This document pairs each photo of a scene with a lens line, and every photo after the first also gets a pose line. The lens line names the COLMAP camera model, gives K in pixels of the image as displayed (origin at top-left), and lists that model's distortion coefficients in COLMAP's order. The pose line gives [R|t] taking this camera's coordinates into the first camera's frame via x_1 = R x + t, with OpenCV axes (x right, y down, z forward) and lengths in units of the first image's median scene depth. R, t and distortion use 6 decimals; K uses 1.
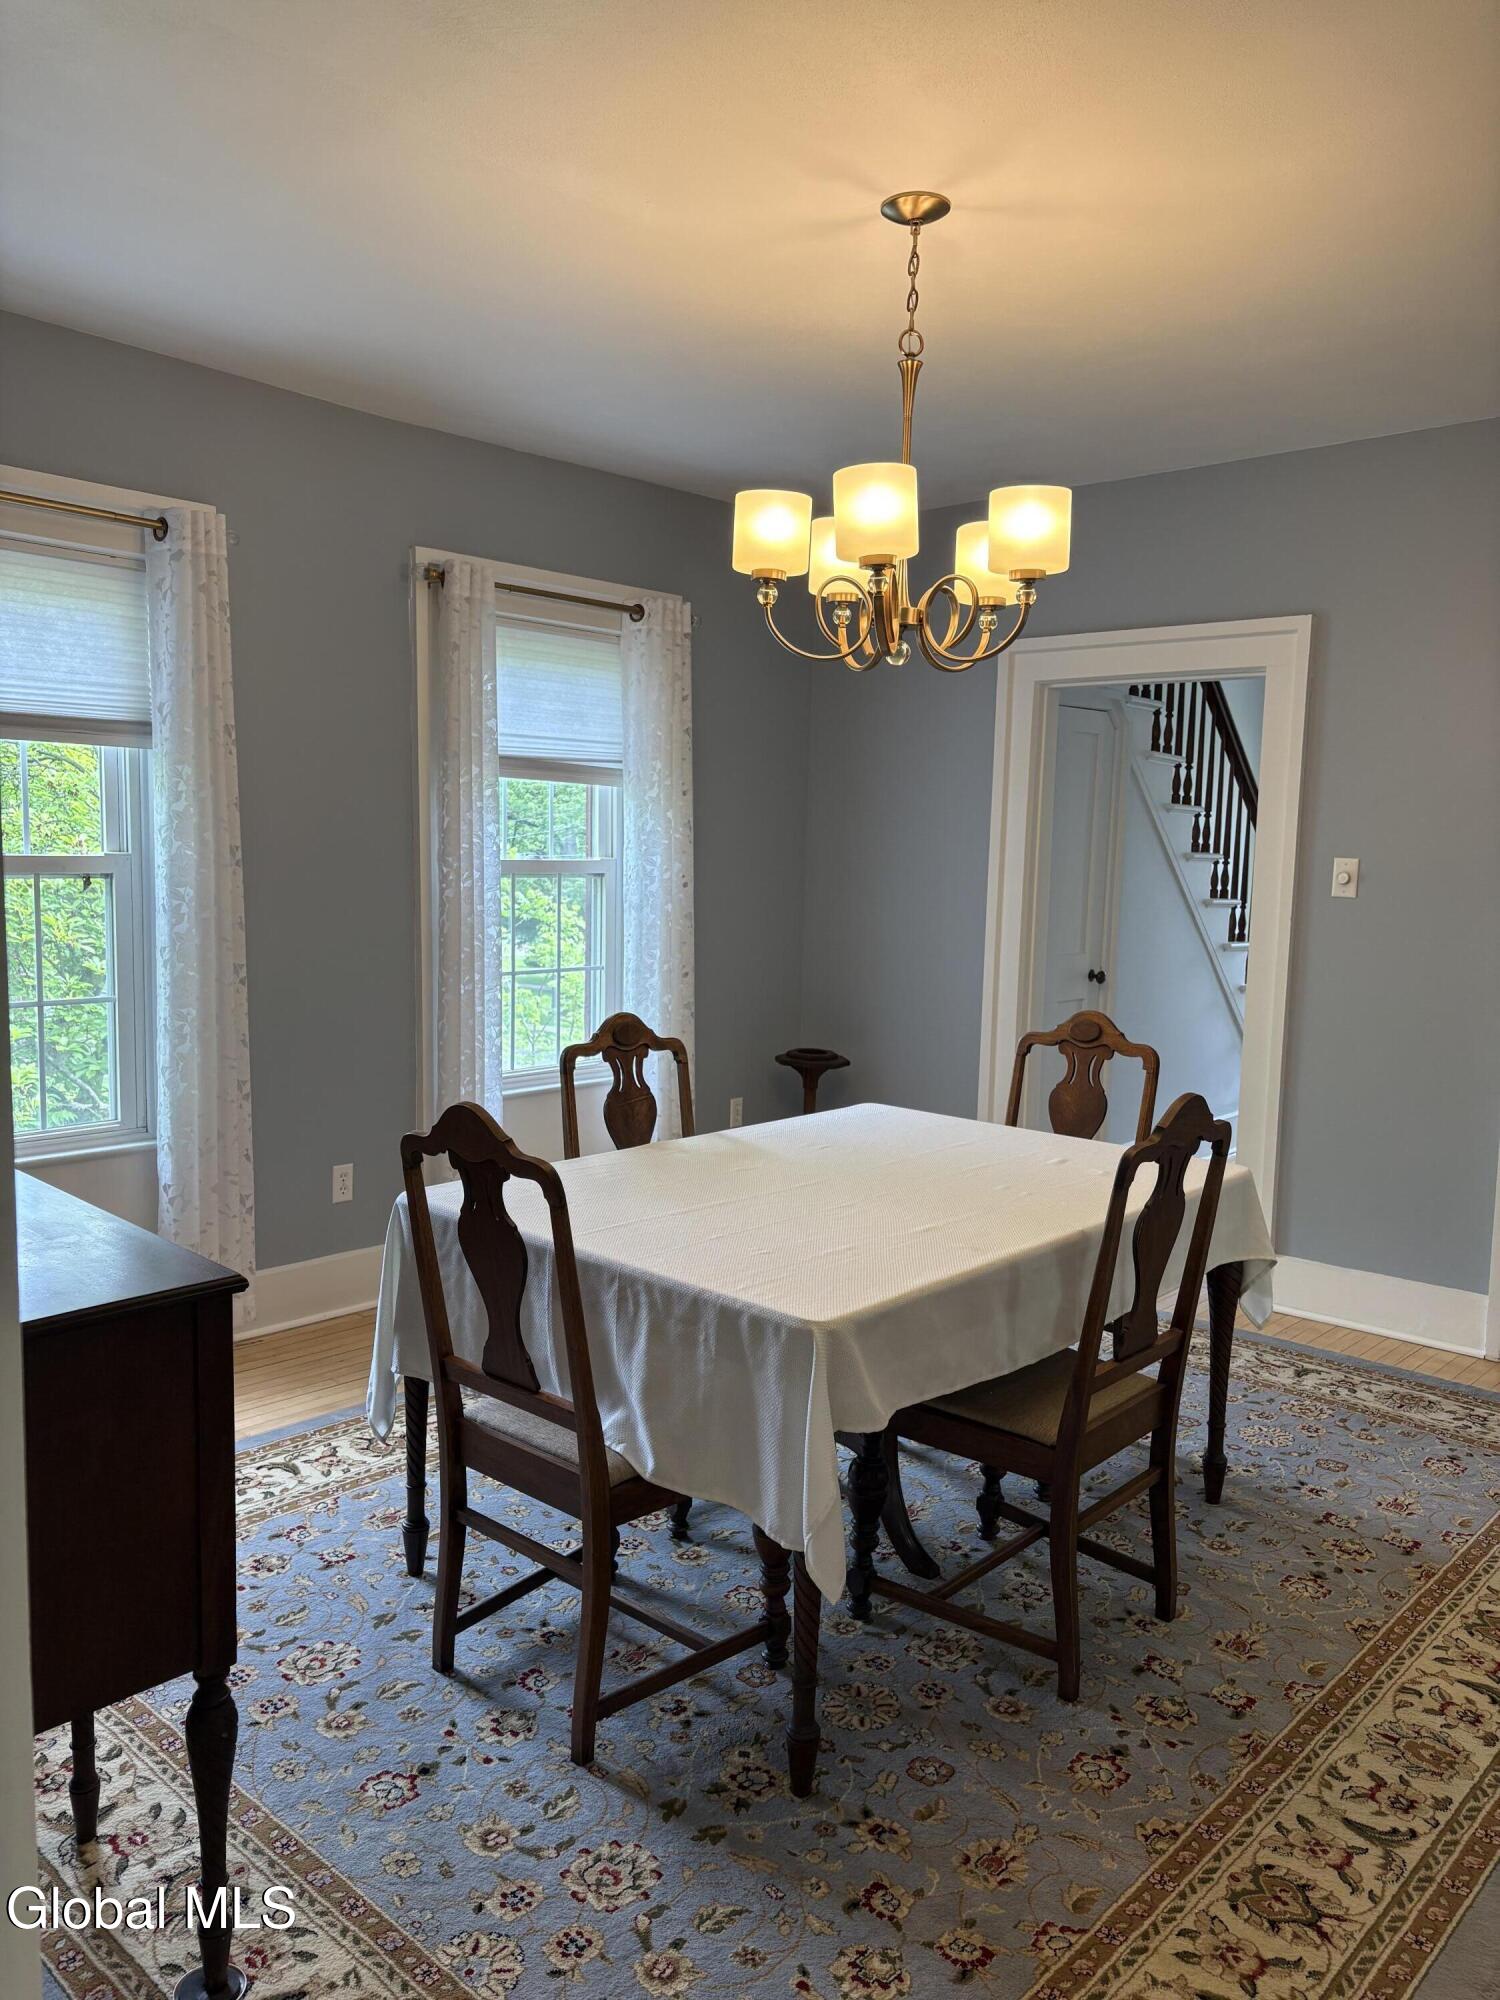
lens RADIAL K [[1482.2, 0, 747.5], [0, 1482.2, 1009.7], [0, 0, 1]] dist [0.006508, 0.002804]
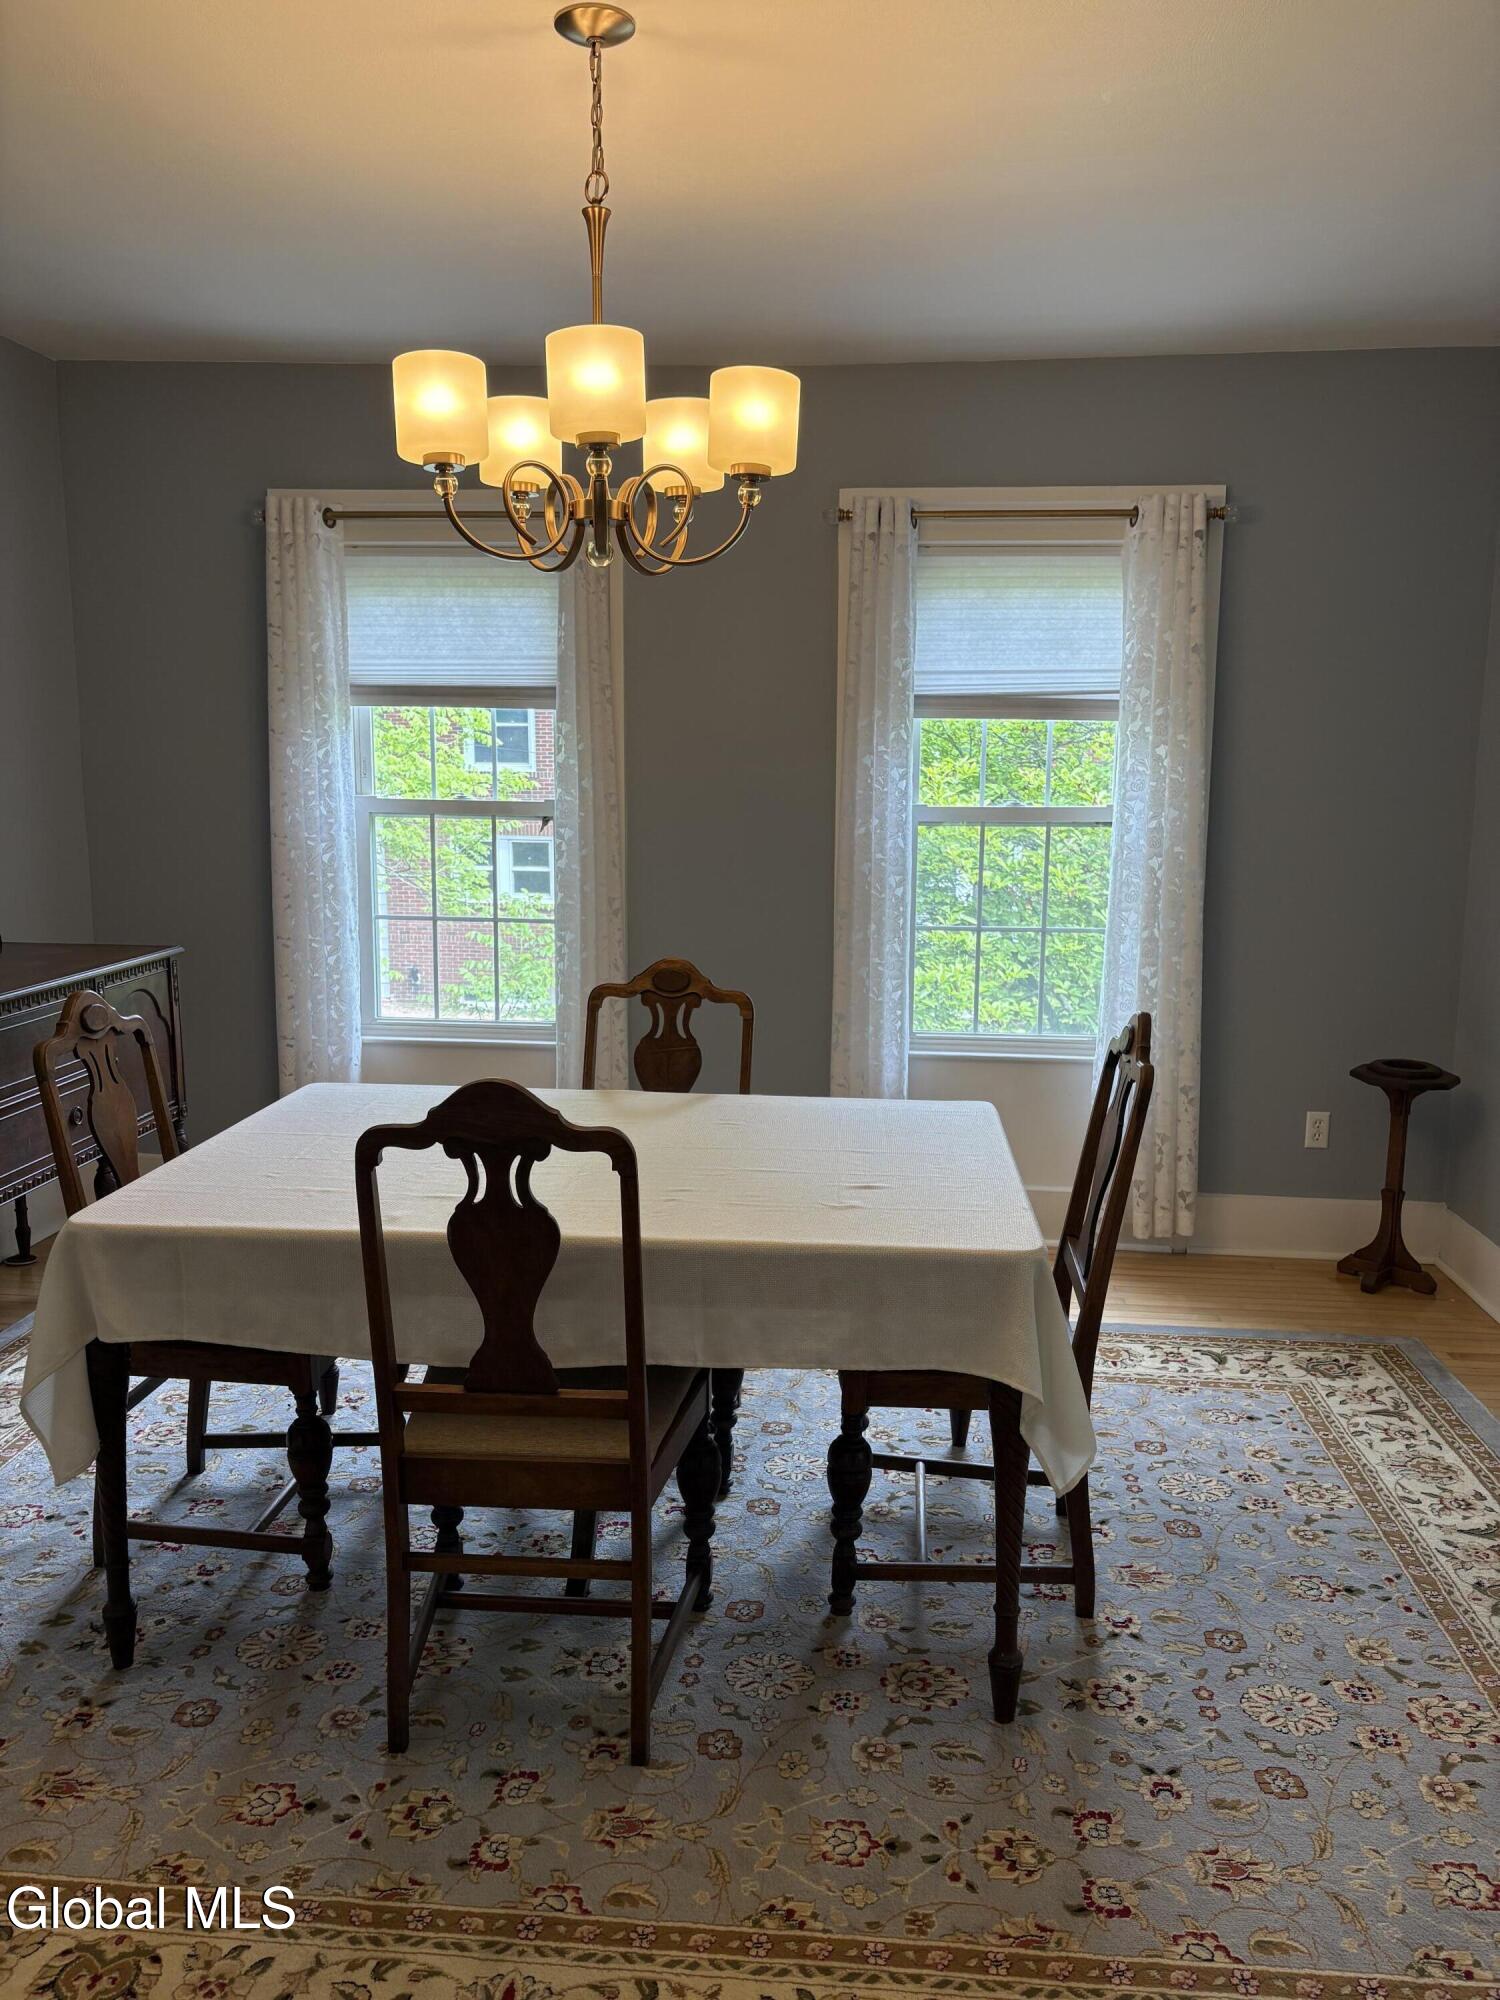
lens RADIAL K [[1515.7, 0, 746.3], [0, 1515.7, 994.6], [0, 0, 1]] dist [0.054930, -0.069164]
pose [[0.611317, 0.094777, -0.785690, 0.646814], [-0.087777, 0.994797, 0.051705, -0.026215], [0.786503, 0.037357, 0.616456, 0.380805]]
